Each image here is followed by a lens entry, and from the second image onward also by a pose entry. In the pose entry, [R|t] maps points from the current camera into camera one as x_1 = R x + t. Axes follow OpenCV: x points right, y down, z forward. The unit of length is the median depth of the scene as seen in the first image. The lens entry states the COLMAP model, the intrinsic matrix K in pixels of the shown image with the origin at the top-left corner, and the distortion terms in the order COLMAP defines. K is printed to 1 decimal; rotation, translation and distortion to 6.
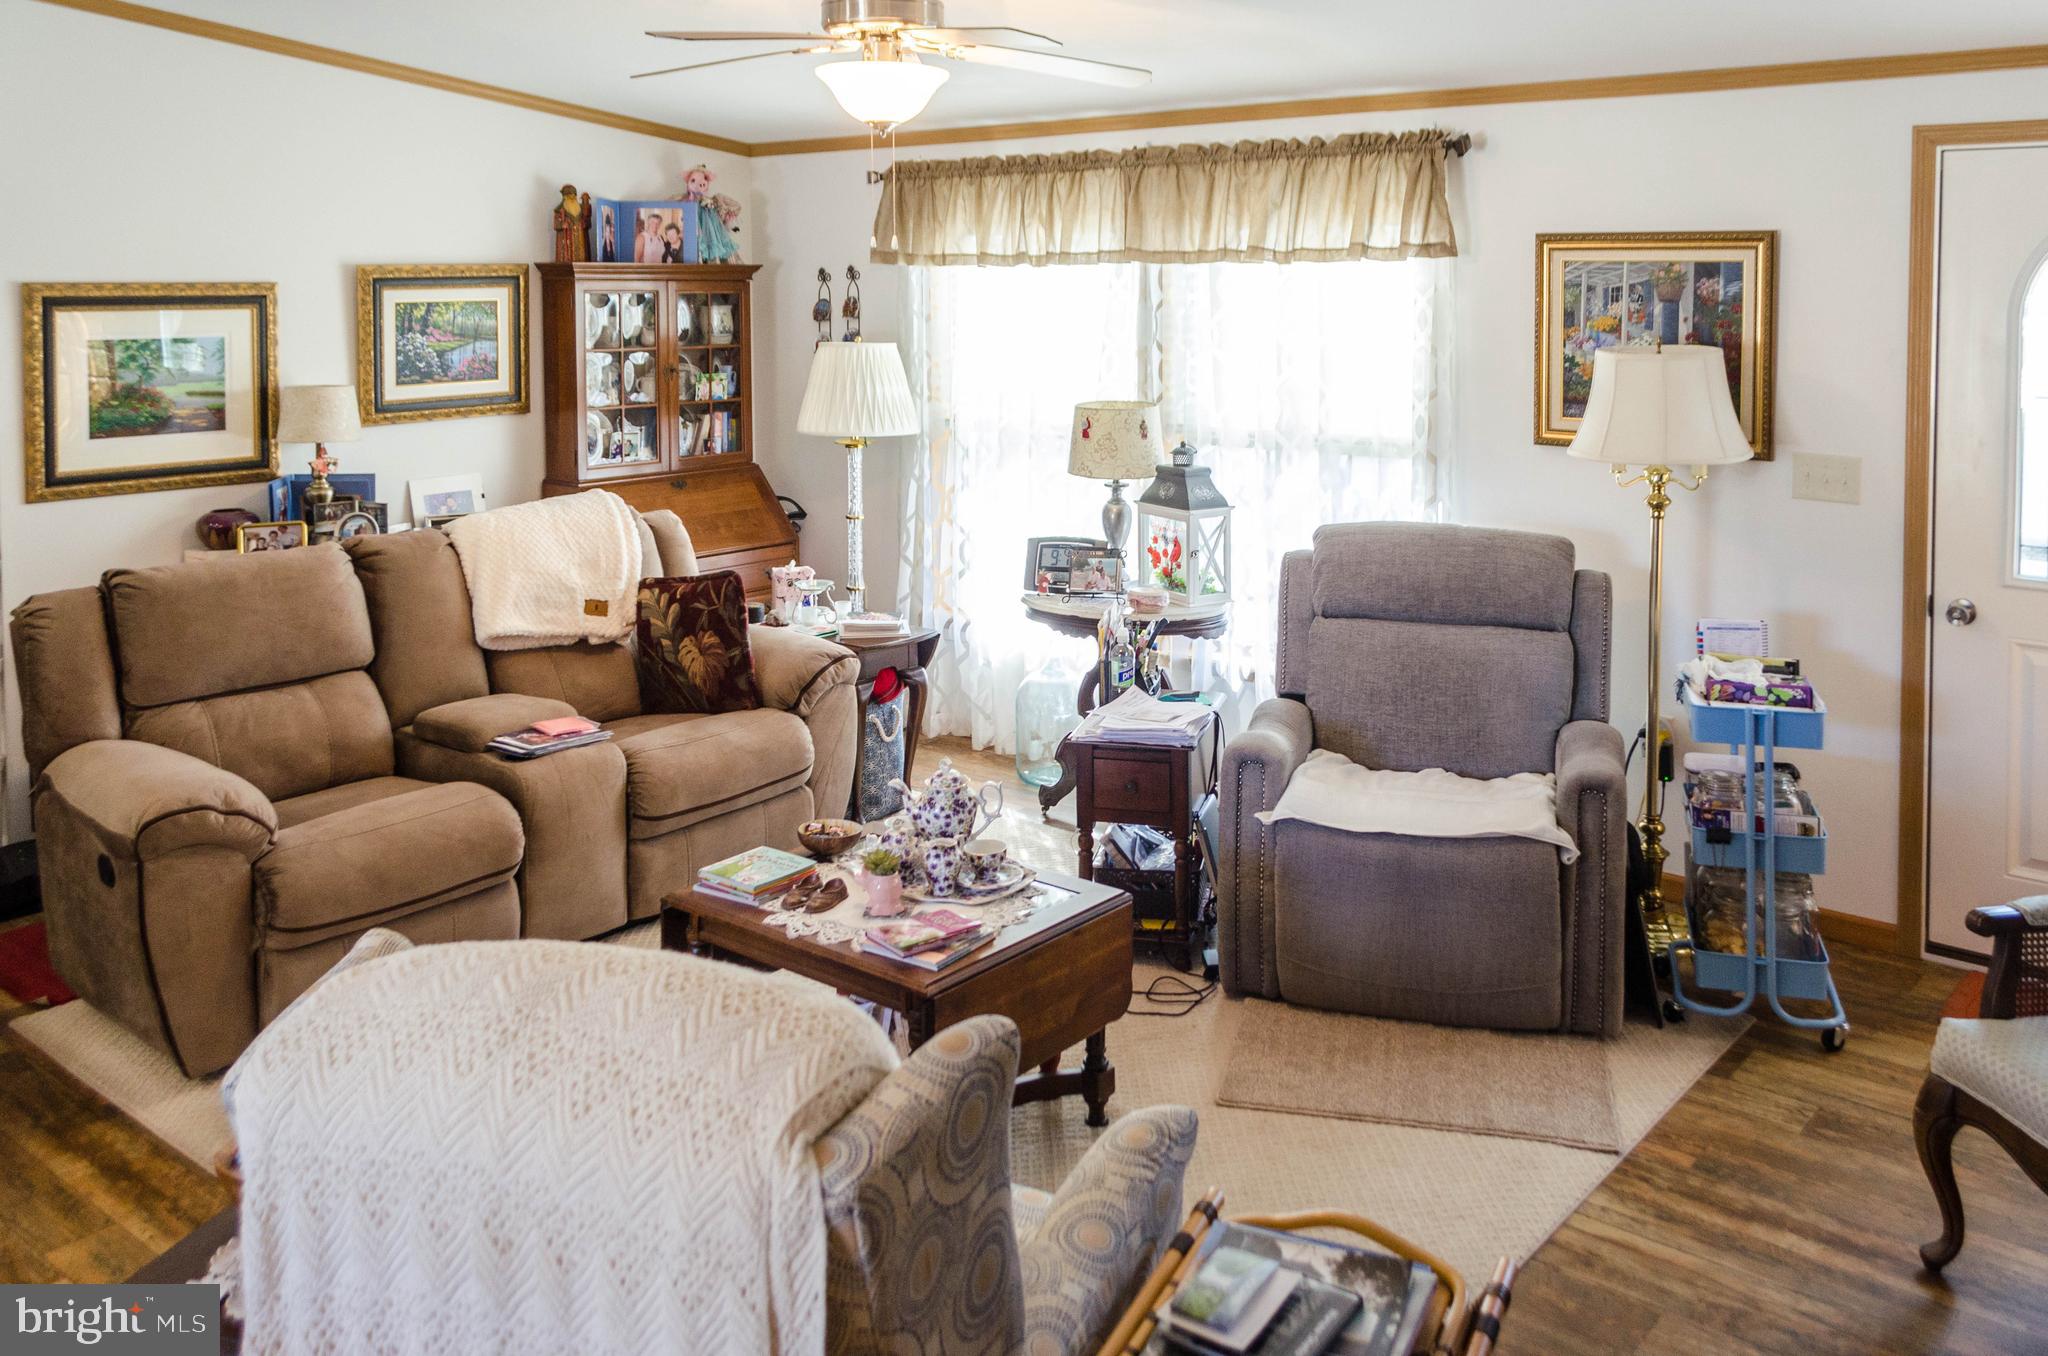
lens RADIAL K [[1716.1, 0, 1102.4], [0, 1716.1, 350.0], [0, 0, 1]] dist [0.047028, -0.002223]
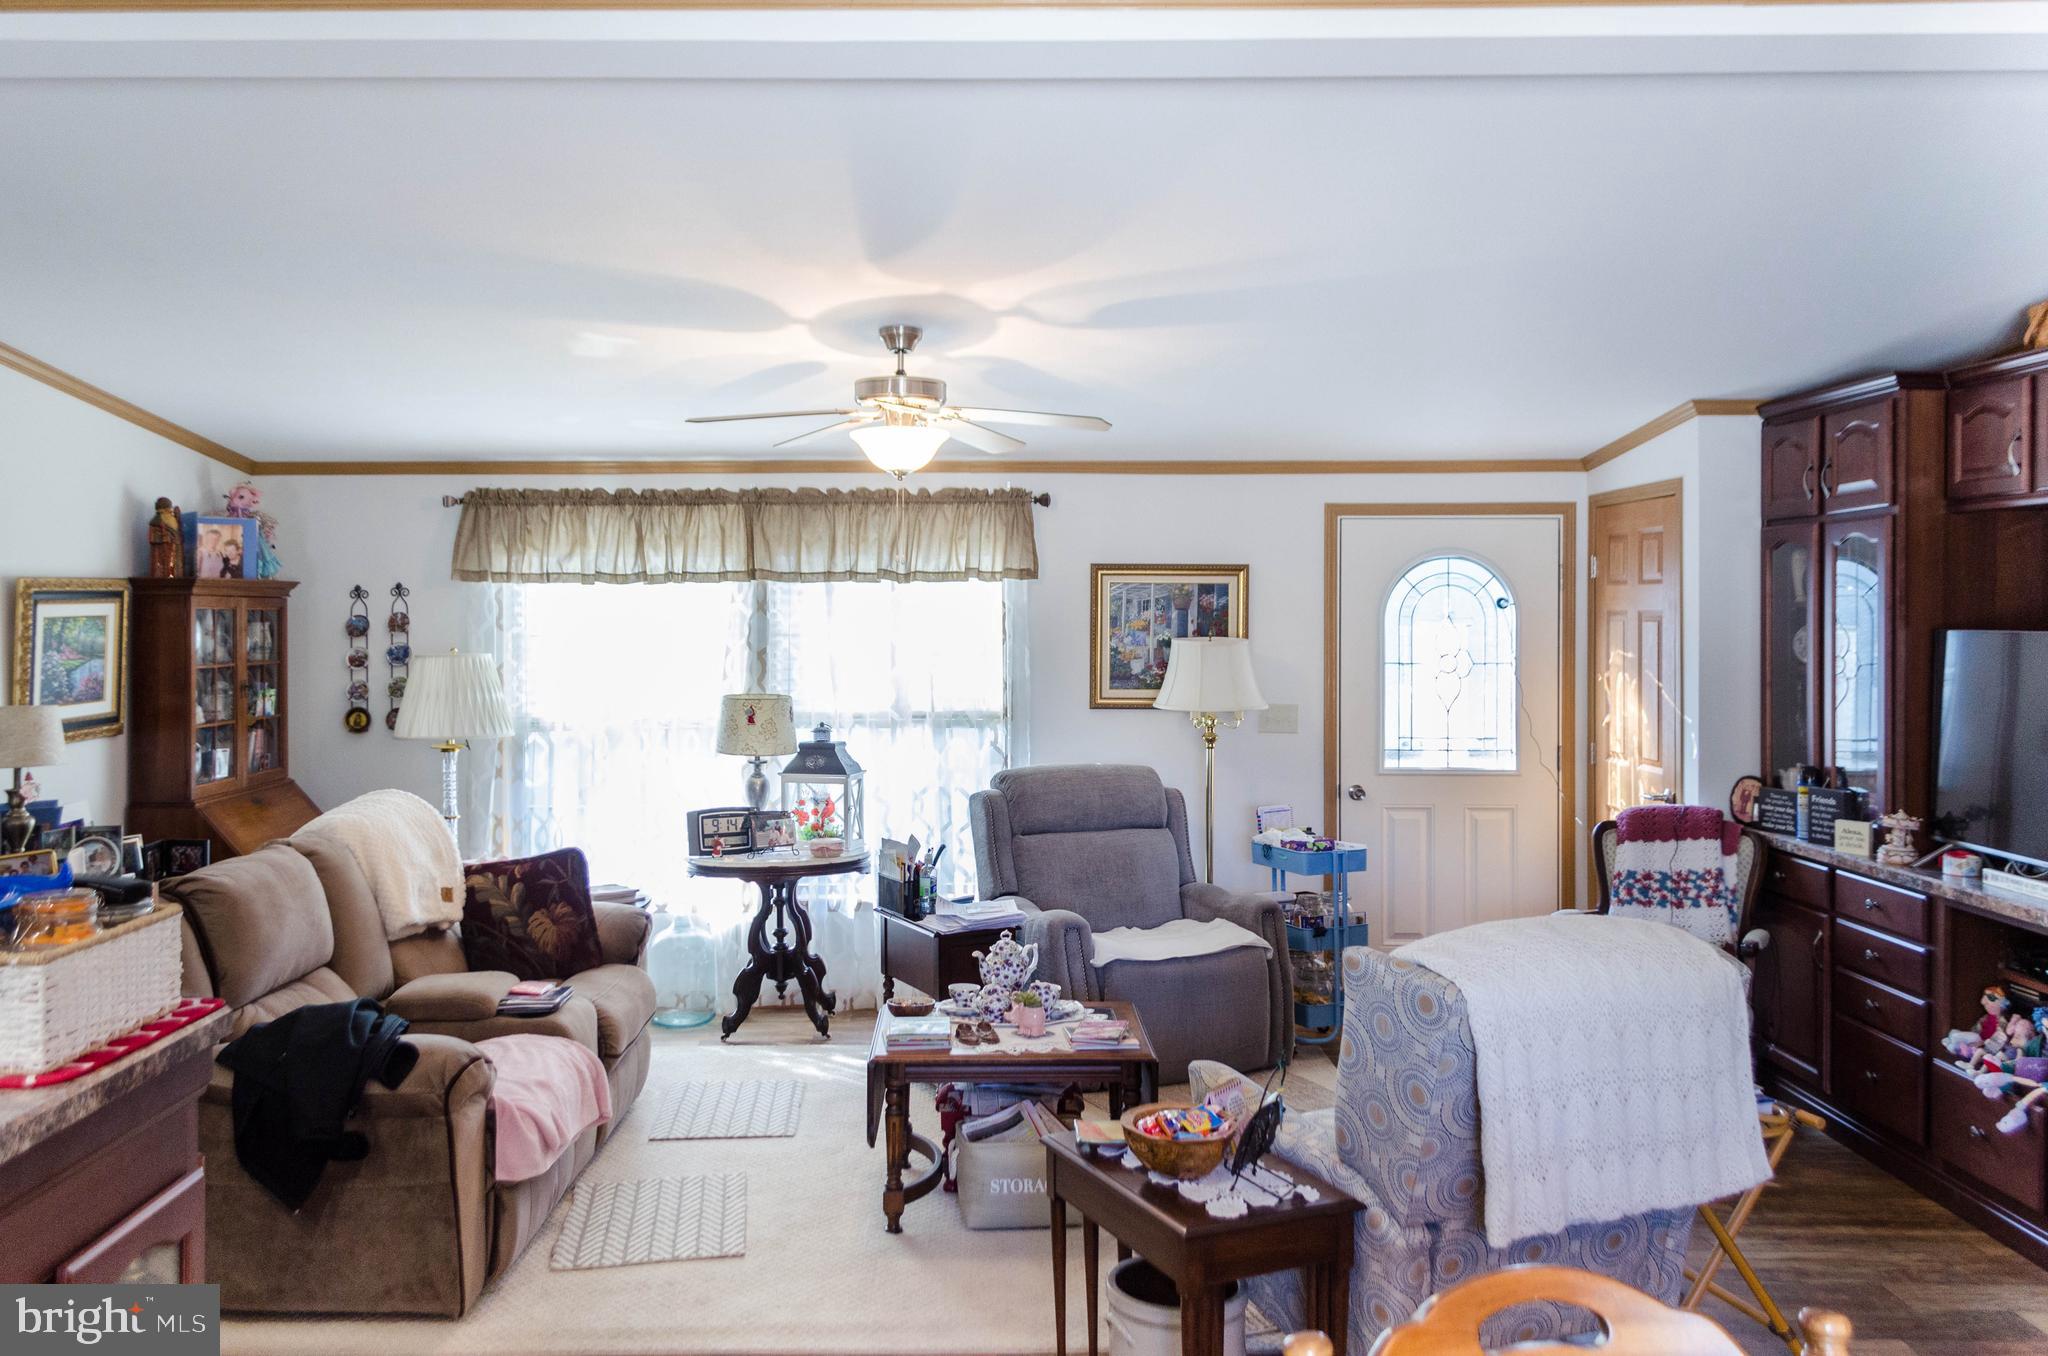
lens RADIAL K [[1639.2, 0, 984.5], [0, 1639.2, 629.1], [0, 0, 1]] dist [0.062761, -0.082035]
pose [[0.781623, -0.009445, 0.623679, -0.648243], [0.027160, 0.999452, -0.018903, 0.010830], [-0.623159, 0.031714, 0.781452, -0.024487]]
